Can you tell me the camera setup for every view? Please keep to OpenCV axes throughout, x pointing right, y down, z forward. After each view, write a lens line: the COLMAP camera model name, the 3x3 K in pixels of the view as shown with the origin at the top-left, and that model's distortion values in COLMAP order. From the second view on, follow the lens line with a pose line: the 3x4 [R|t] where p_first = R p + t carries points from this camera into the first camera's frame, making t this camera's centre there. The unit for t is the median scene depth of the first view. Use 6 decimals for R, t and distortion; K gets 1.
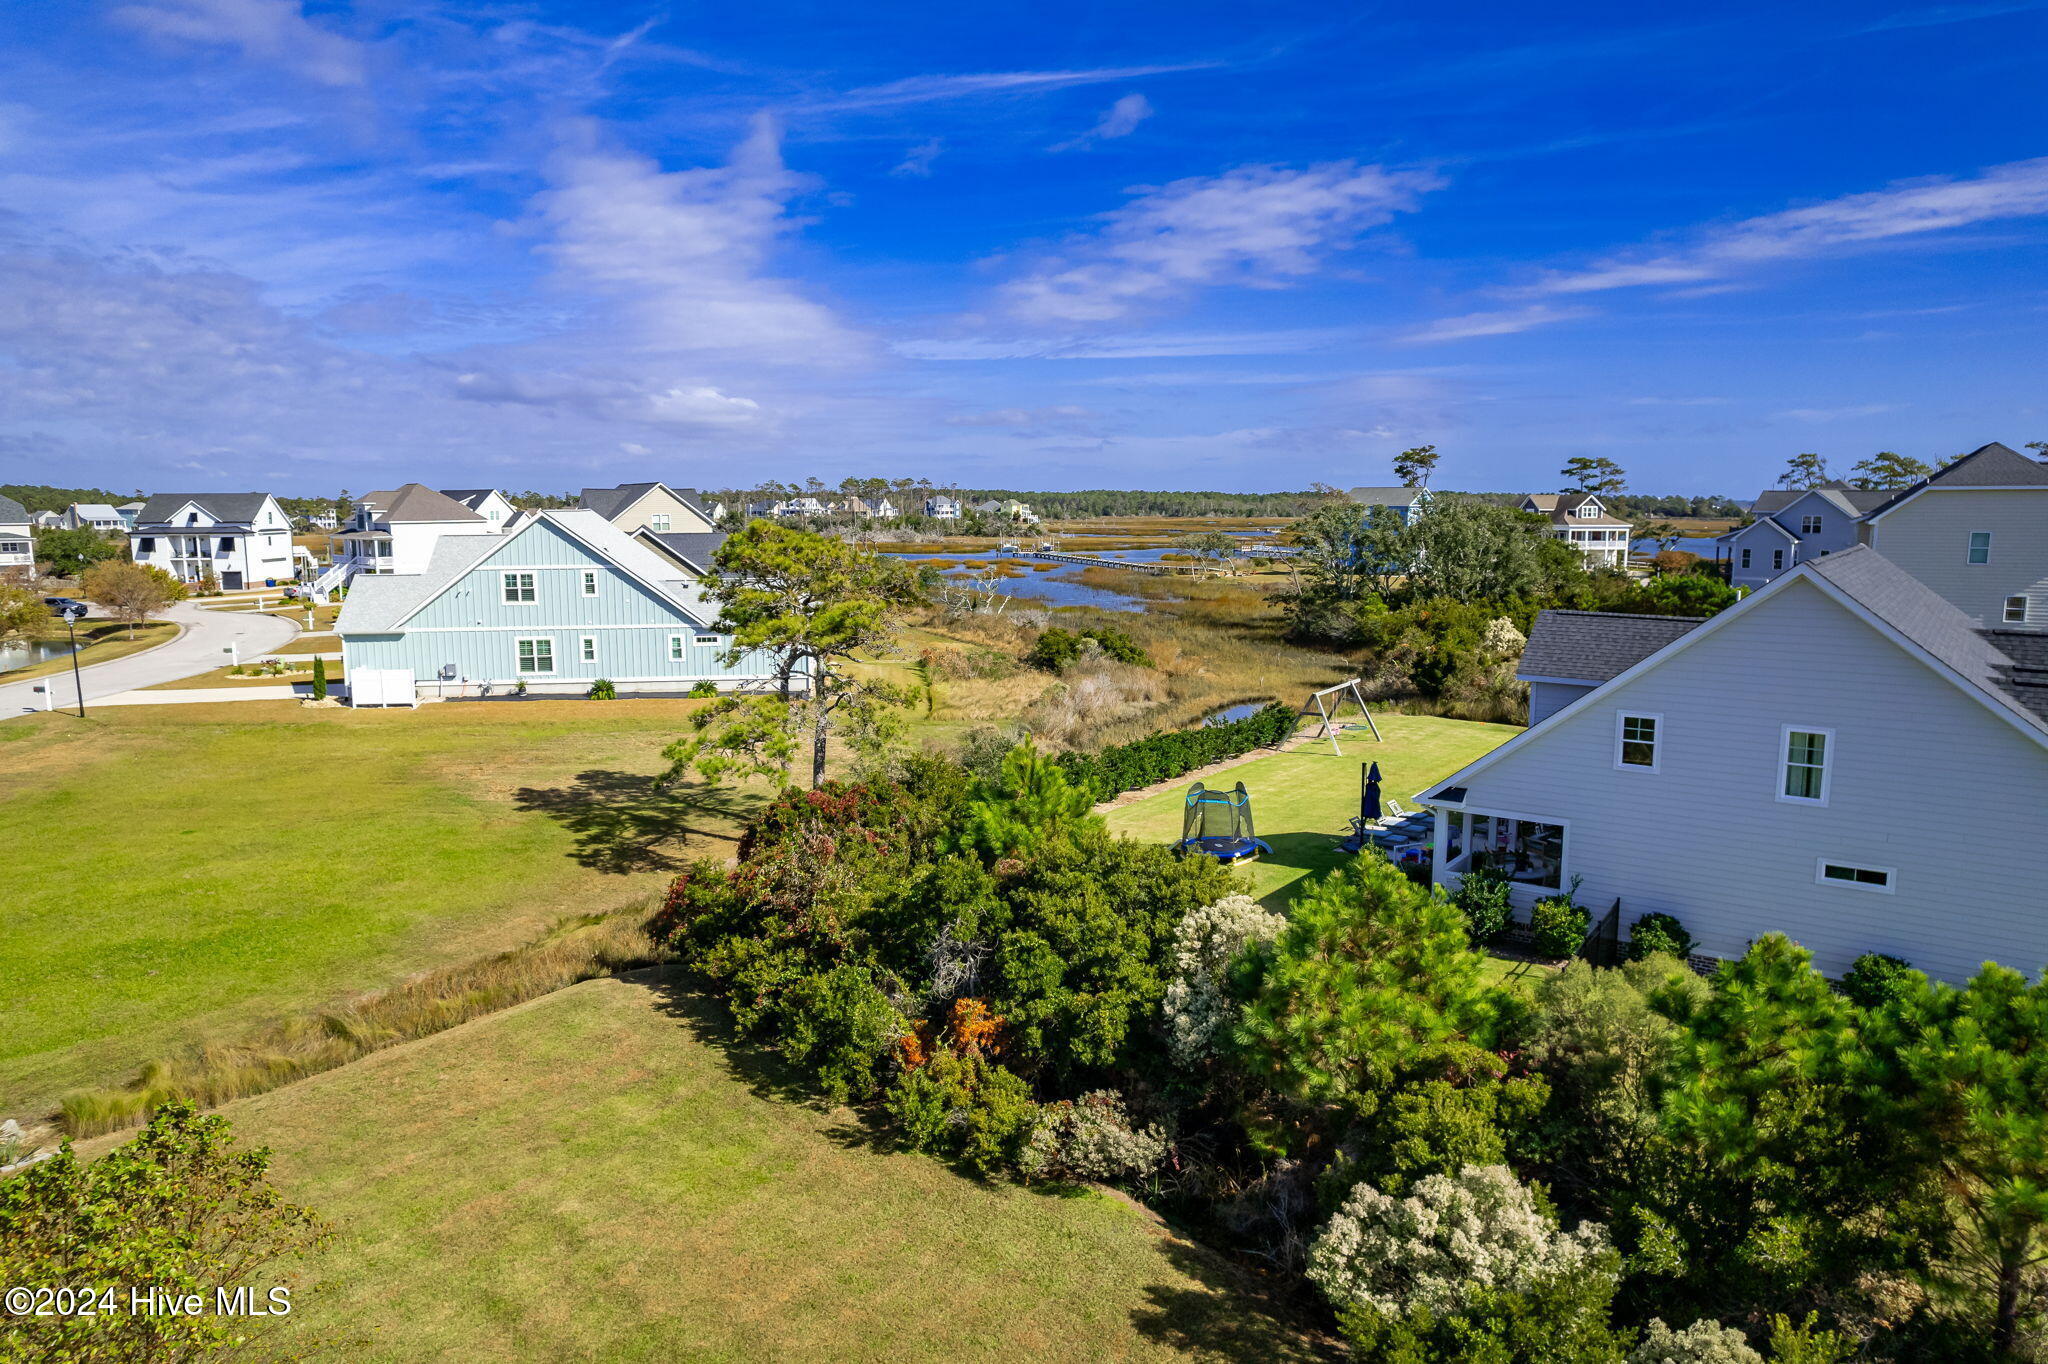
lens RADIAL K [[1383.4, 0, 1024.0], [0, 1383.4, 682.0], [0, 0, 1]] dist [-0.073310, 0.058993]
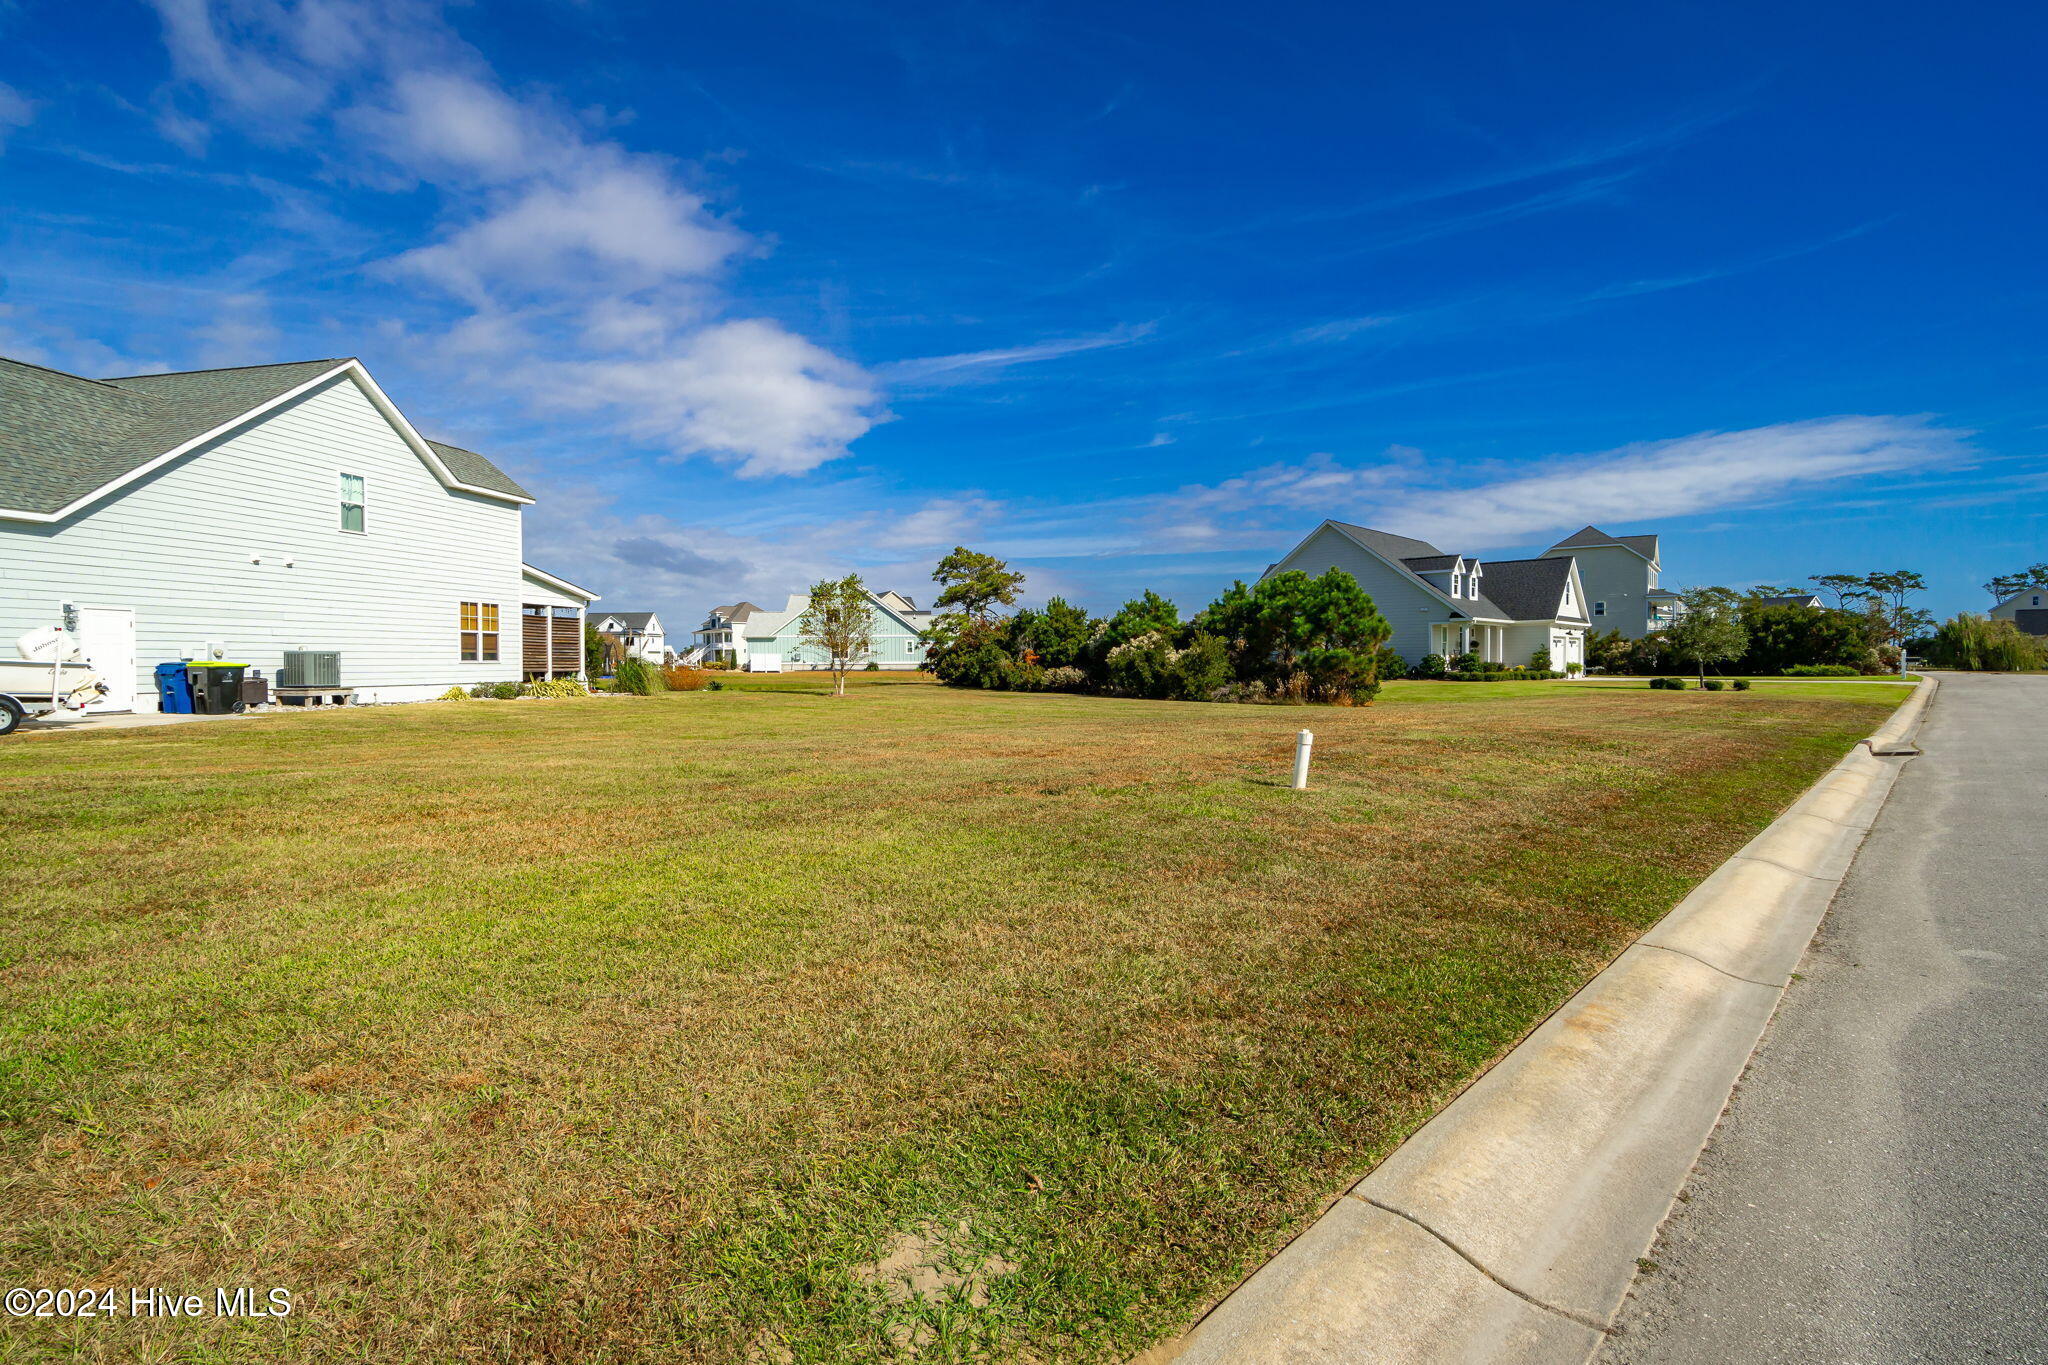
lens RADIAL K [[1099.7, 0, 1024.0], [0, 1099.7, 682.5], [0, 0, 1]] dist [-0.027411, 0.015743]
pose [[0.994719, 0.003164, -0.102590, 0.169756], [-0.017093, 0.990673, -0.135185, 0.526797], [0.101205, 0.136225, 0.985495, -1.204842]]
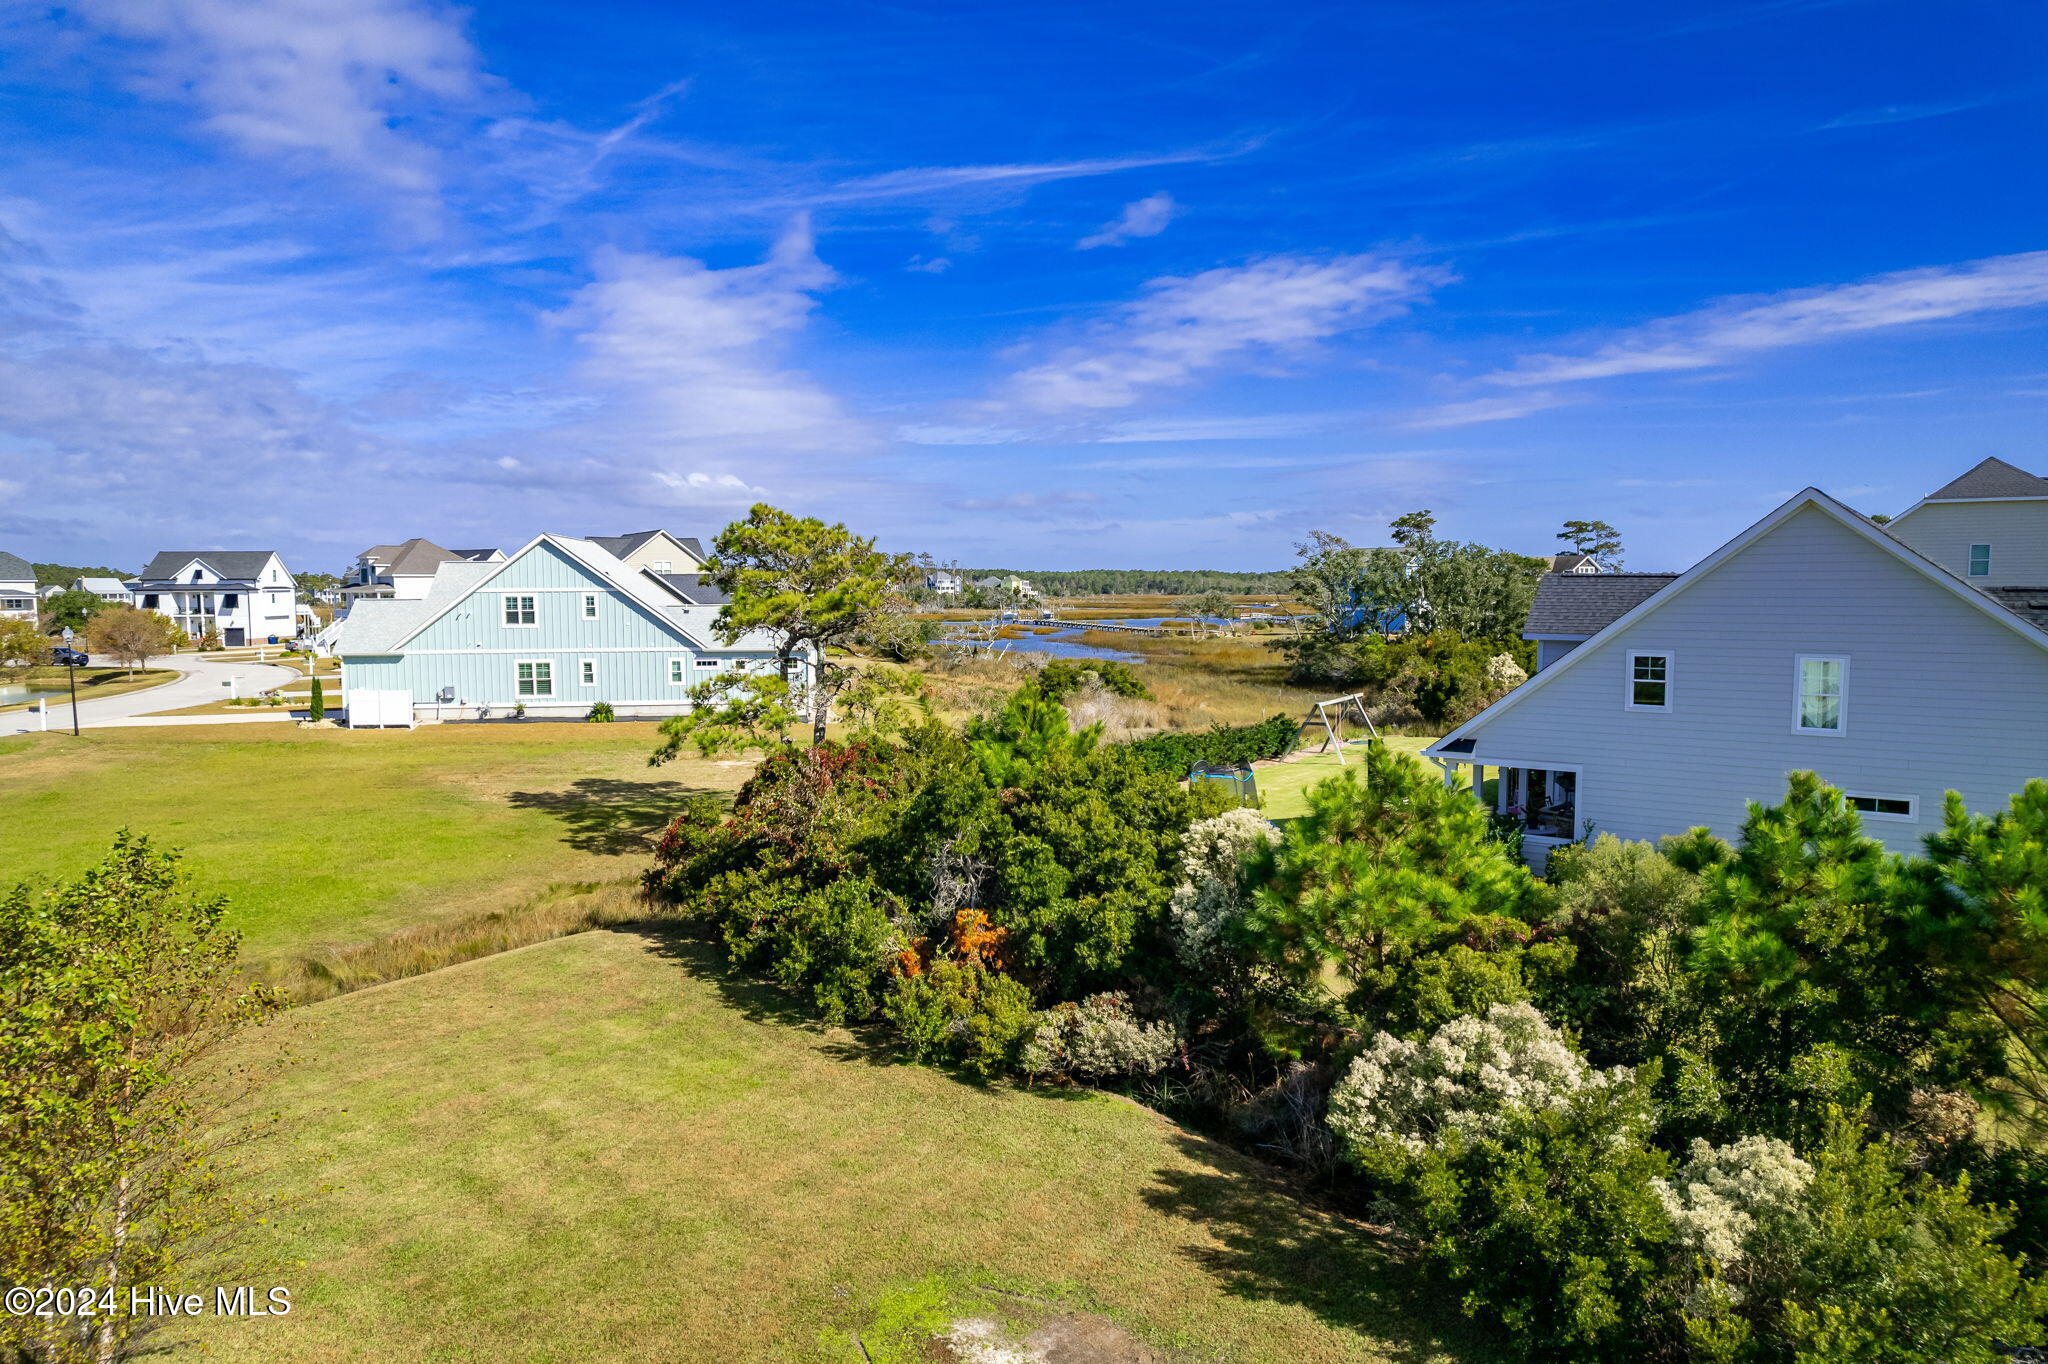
lens RADIAL K [[1379.9, 0, 1024.0], [0, 1379.9, 682.0], [0, 0, 1]] dist [-0.075415, 0.061997]
pose [[1.000000, -0.000518, 0.000142, -0.001742], [0.000526, 0.997710, -0.067634, 0.111380], [-0.000107, 0.067634, 0.997710, 0.019680]]
